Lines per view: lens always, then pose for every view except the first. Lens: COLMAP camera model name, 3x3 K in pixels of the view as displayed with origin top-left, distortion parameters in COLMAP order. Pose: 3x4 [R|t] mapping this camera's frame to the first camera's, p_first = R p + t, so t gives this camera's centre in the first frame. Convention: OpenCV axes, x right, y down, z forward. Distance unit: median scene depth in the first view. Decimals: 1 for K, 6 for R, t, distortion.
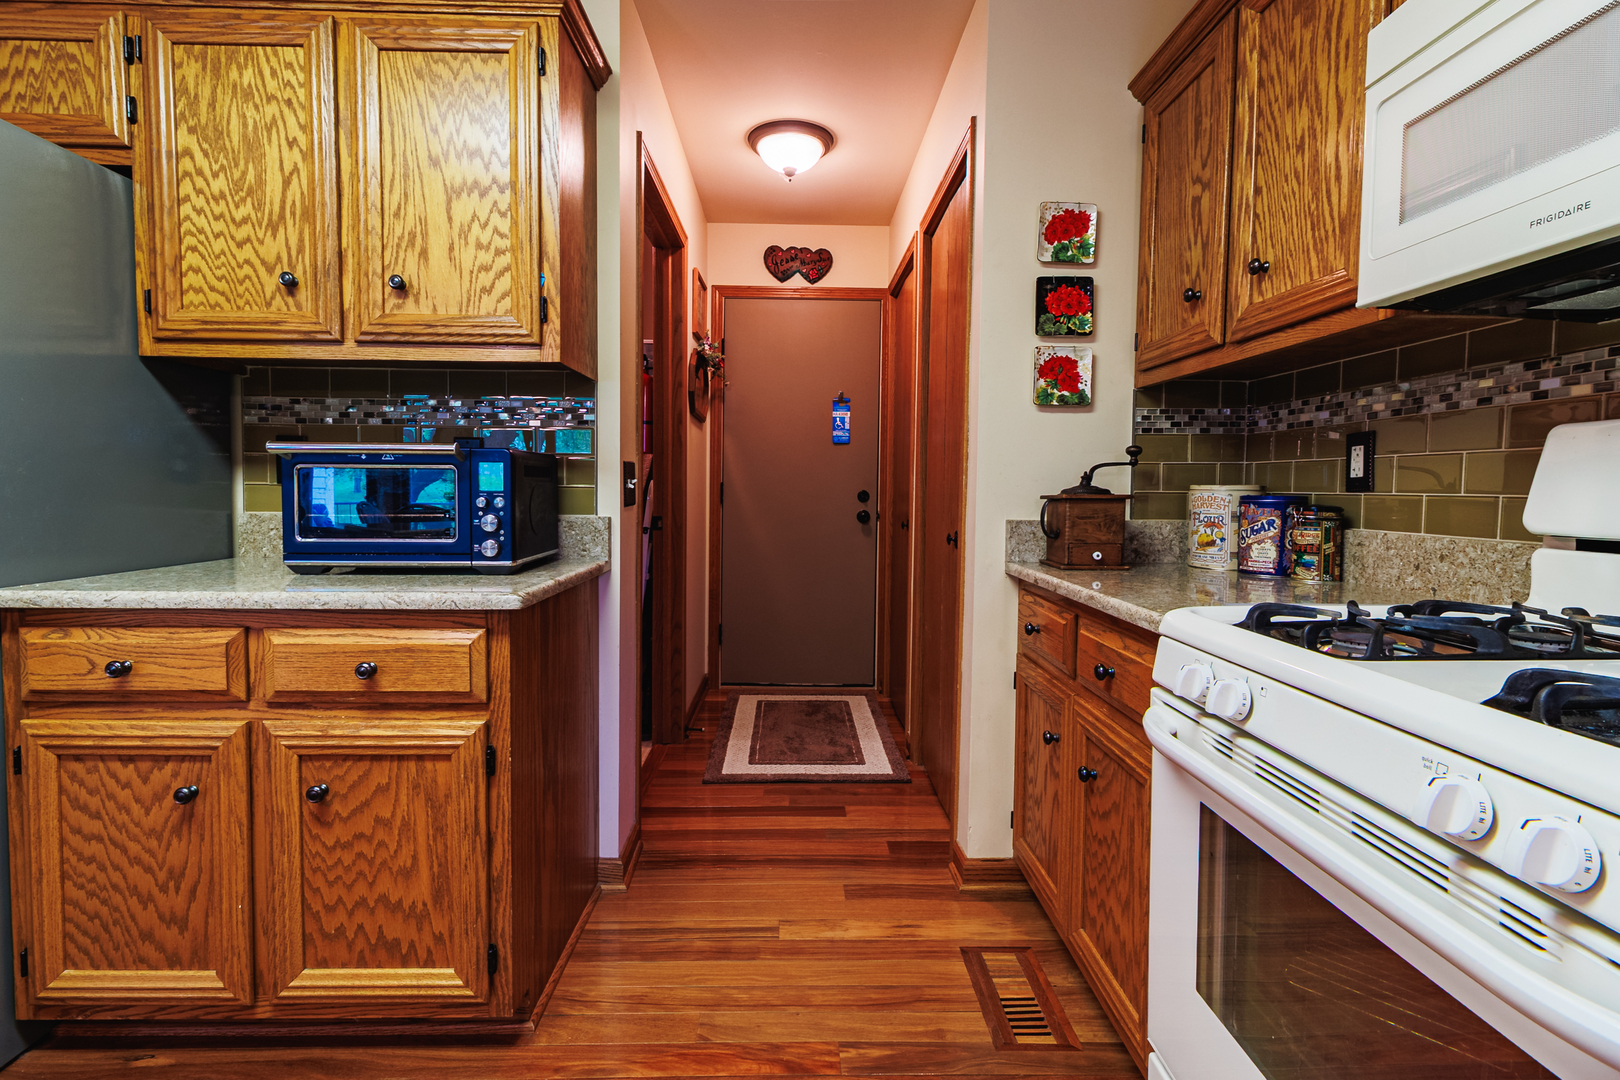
lens RADIAL K [[747.8, 0, 805.6], [0, 747.8, 519.9], [0, 0, 1]] dist [0.002064, 0.000916]
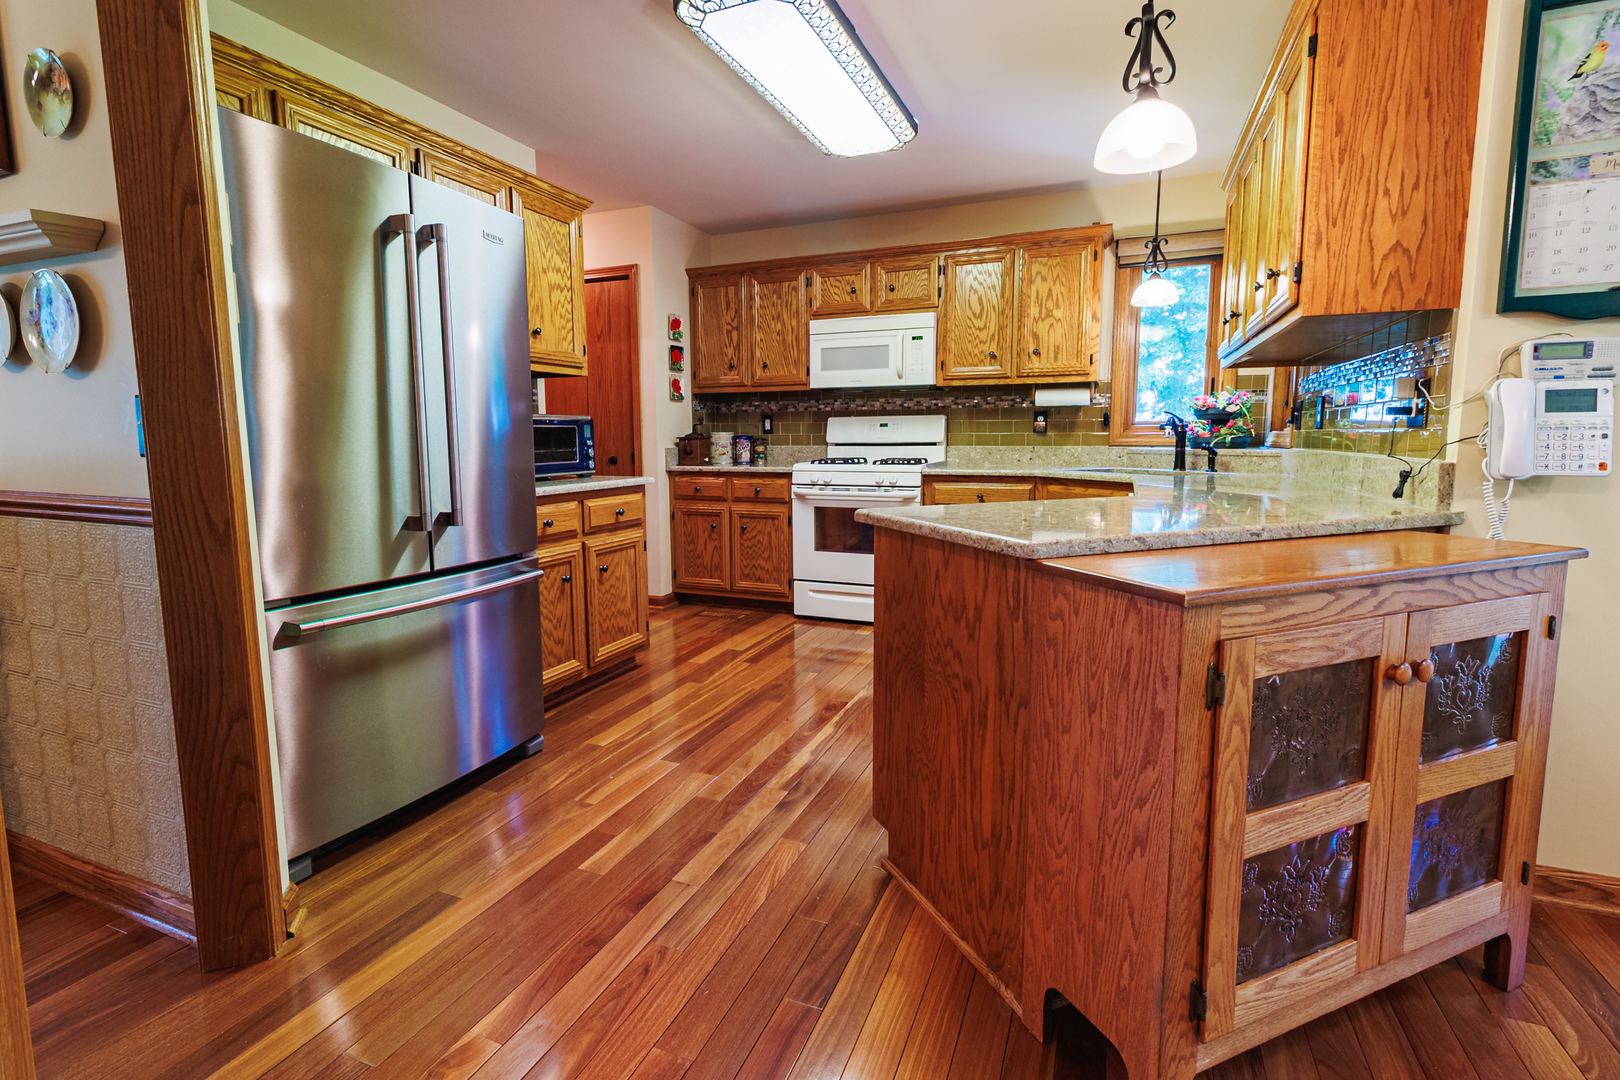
lens RADIAL K [[747.8, 0, 805.6], [0, 747.8, 519.9], [0, 0, 1]] dist [0.002064, 0.000916]
pose [[0.402439, -0.114090, 0.908310, -2.079902], [0.051042, 0.993457, 0.102170, 0.008045], [-0.914023, 0.005245, 0.405629, -0.424501]]
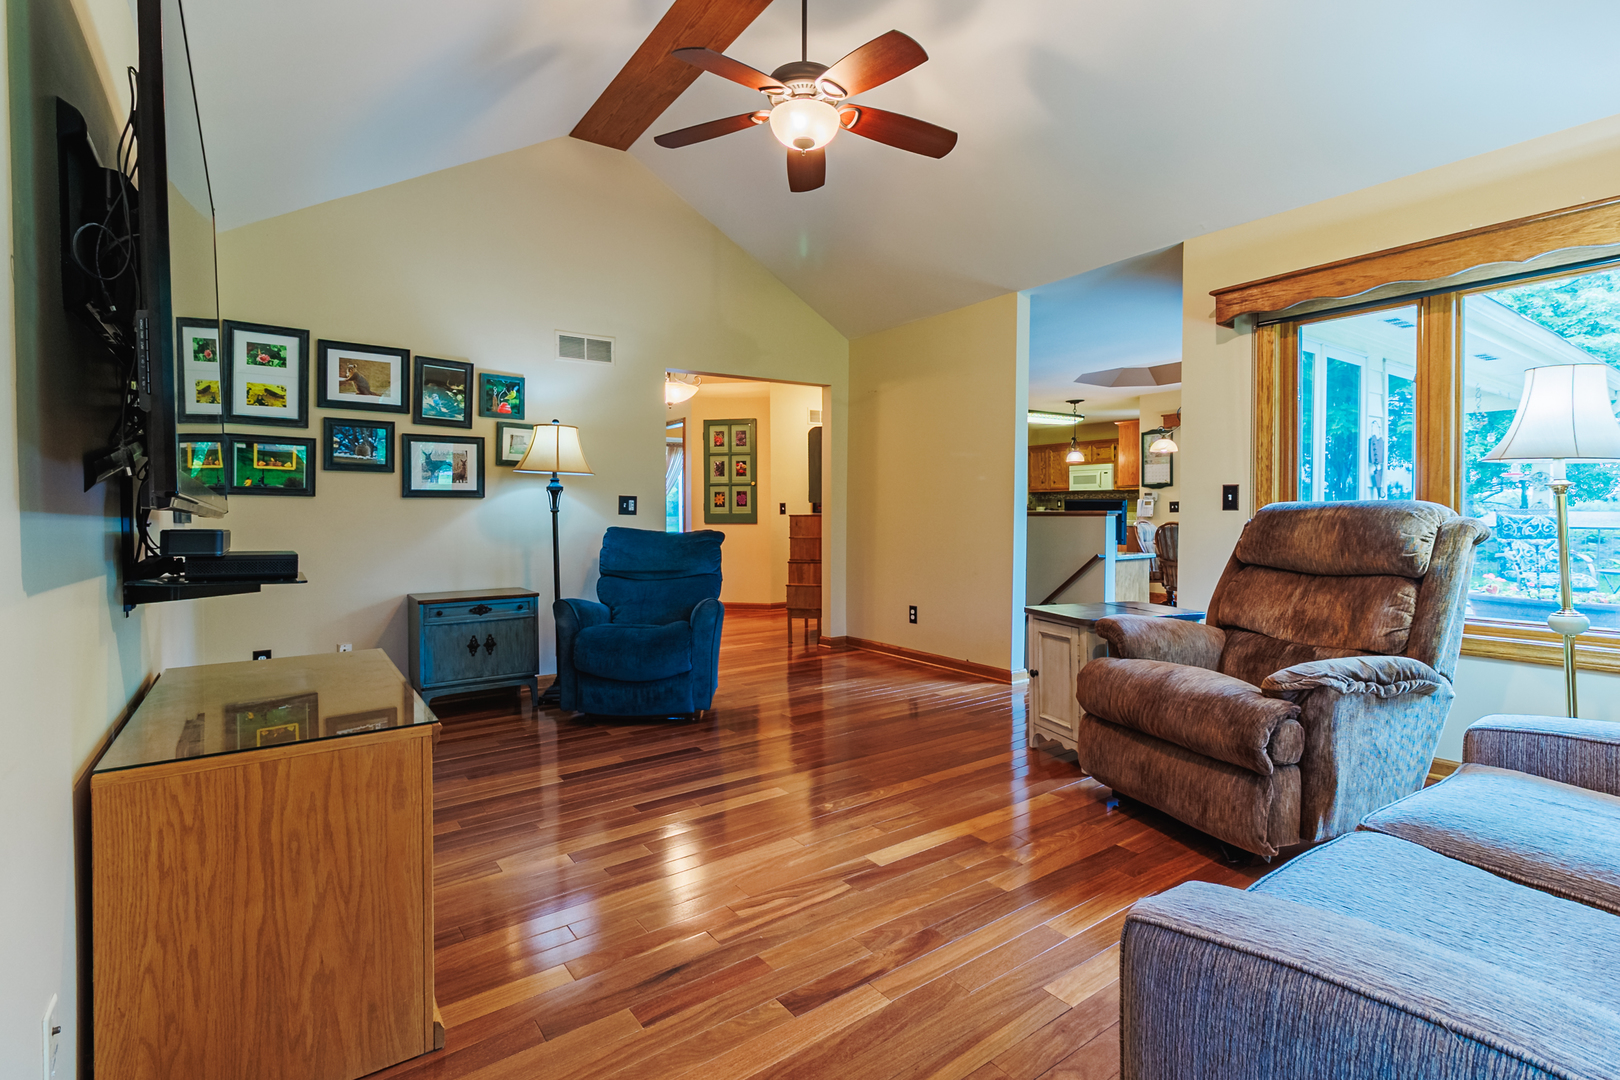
lens RADIAL K [[747.8, 0, 805.6], [0, 747.8, 519.9], [0, 0, 1]] dist [0.002064, 0.000916]
pose [[0.818886, -0.021302, 0.573561, -5.909210], [0.037503, 0.999161, -0.016437, 0.119256], [-0.572729, 0.034970, 0.818998, -3.901478]]
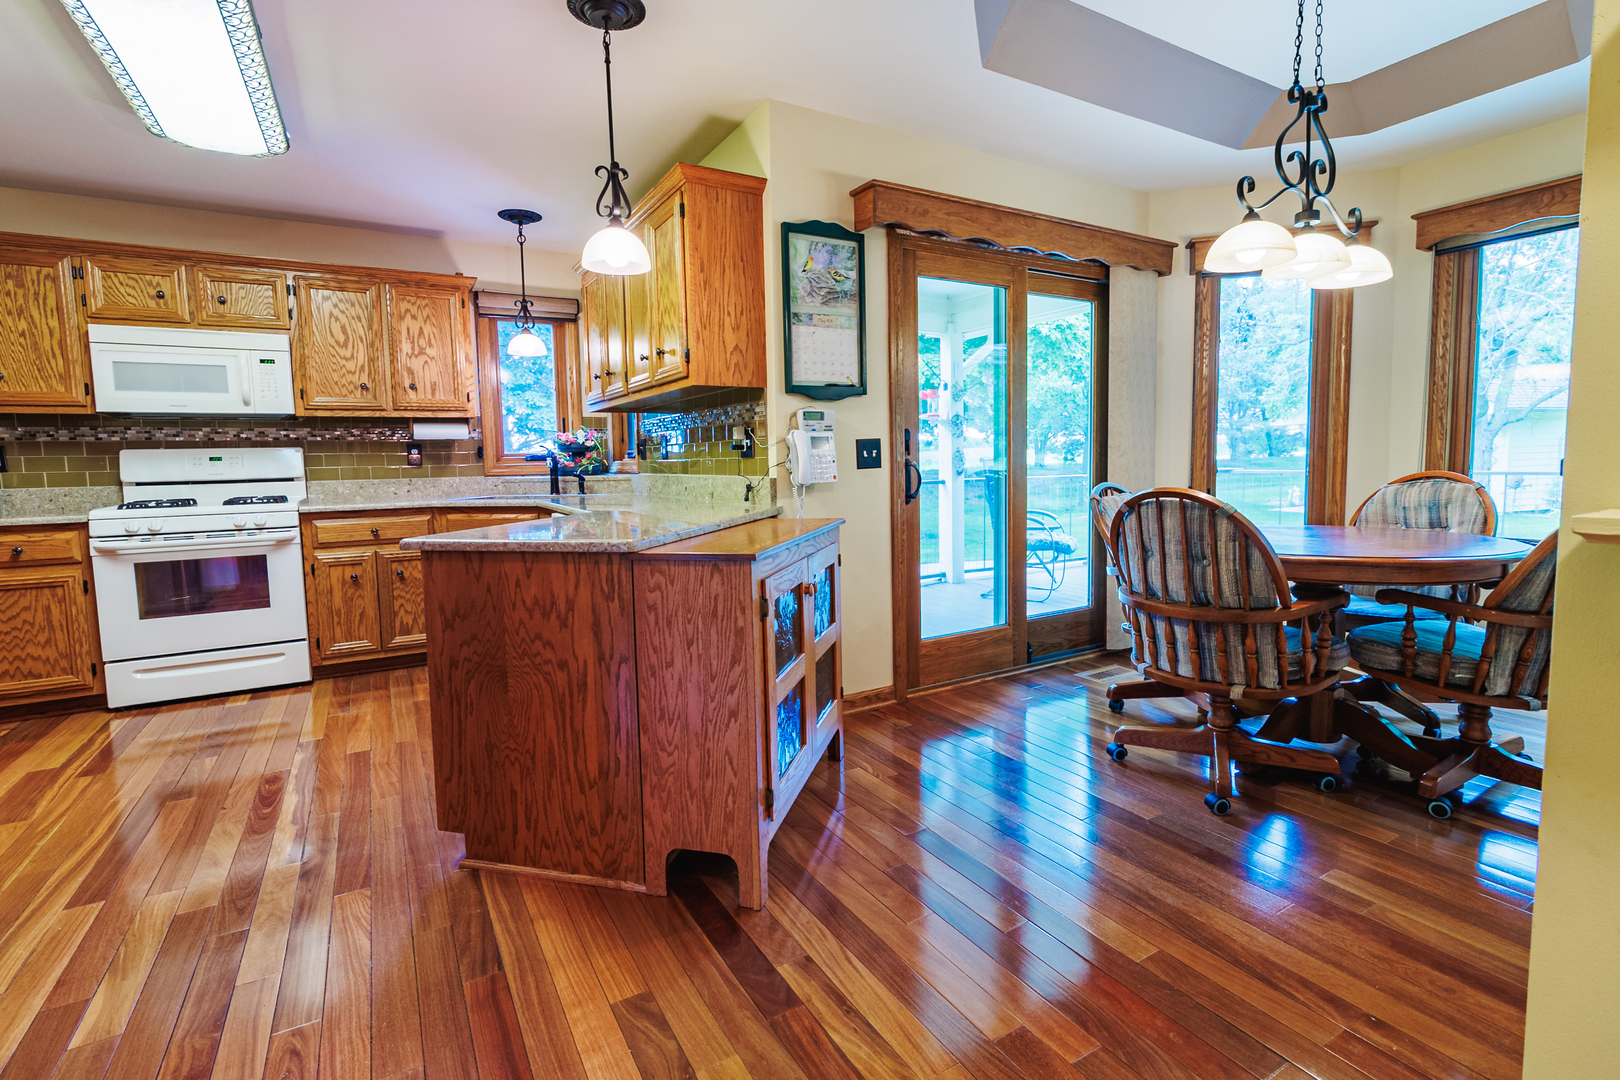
lens RADIAL K [[747.8, 0, 805.6], [0, 747.8, 519.9], [0, 0, 1]] dist [0.002064, 0.000916]
pose [[-0.482836, -0.071998, 0.872746, -2.356904], [0.055592, 0.992084, 0.112598, -0.015860], [-0.873945, 0.102884, -0.475011, -0.030931]]
